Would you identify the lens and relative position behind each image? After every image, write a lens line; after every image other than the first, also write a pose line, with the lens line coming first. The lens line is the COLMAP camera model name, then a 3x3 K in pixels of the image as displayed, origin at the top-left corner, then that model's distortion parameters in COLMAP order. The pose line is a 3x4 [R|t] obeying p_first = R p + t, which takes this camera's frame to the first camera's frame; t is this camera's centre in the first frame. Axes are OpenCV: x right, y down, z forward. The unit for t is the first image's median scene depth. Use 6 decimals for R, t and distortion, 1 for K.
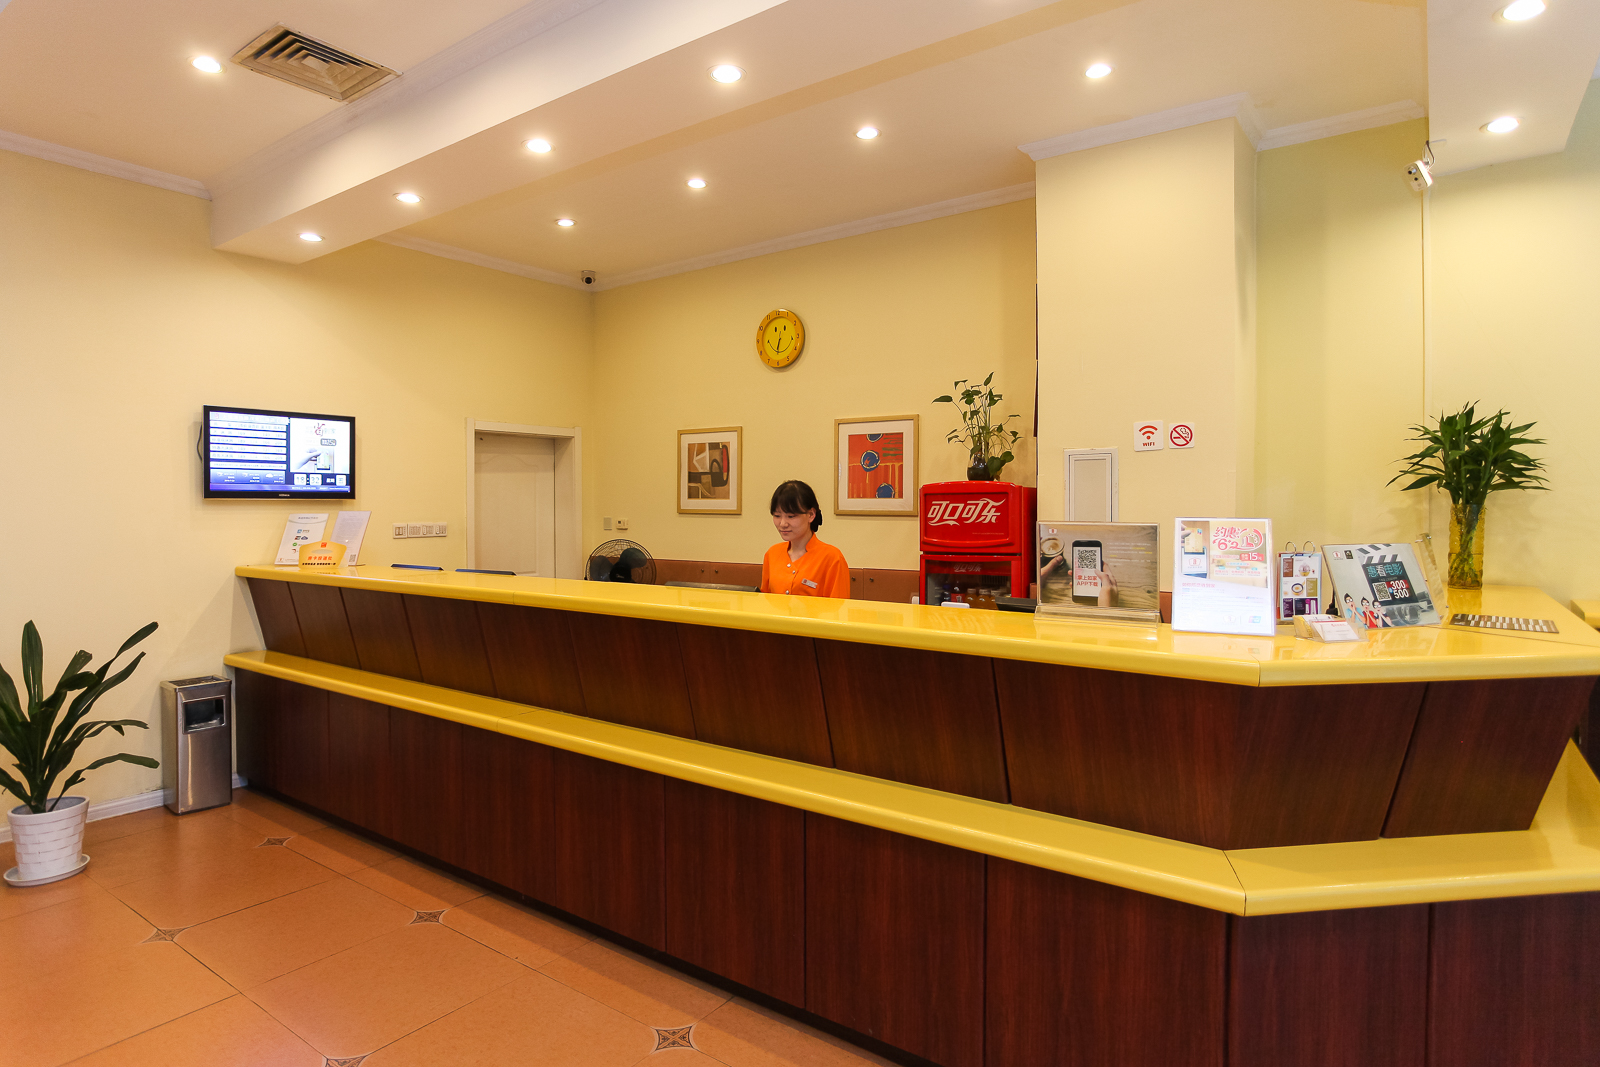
lens RADIAL K [[885.4, 0, 795.9], [0, 885.4, 528.5], [0, 0, 1]] dist [-0.033936, 0.000947]
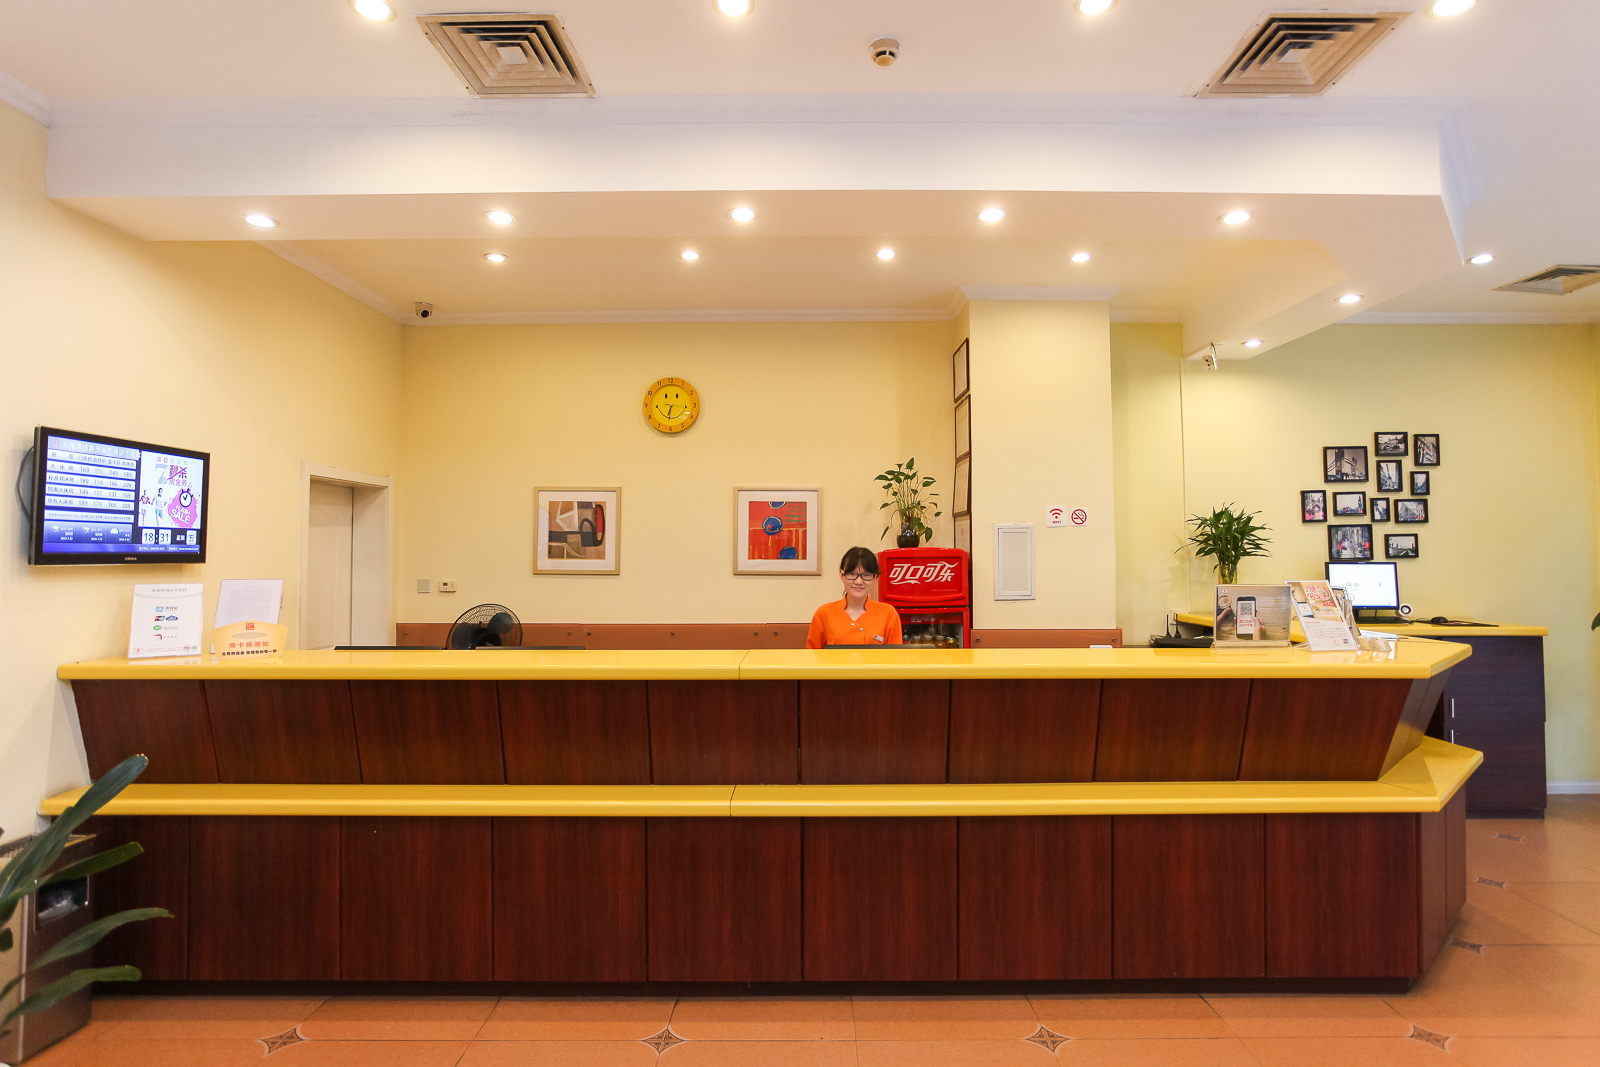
lens RADIAL K [[831.9, 0, 804.0], [0, 831.9, 532.4], [0, 0, 1]] dist [-0.027007, 0.004893]
pose [[0.809841, 0.014872, 0.586461, -0.535301], [0.015433, 0.998793, -0.046639, -0.020140], [-0.586446, 0.046821, 0.808634, 0.143547]]
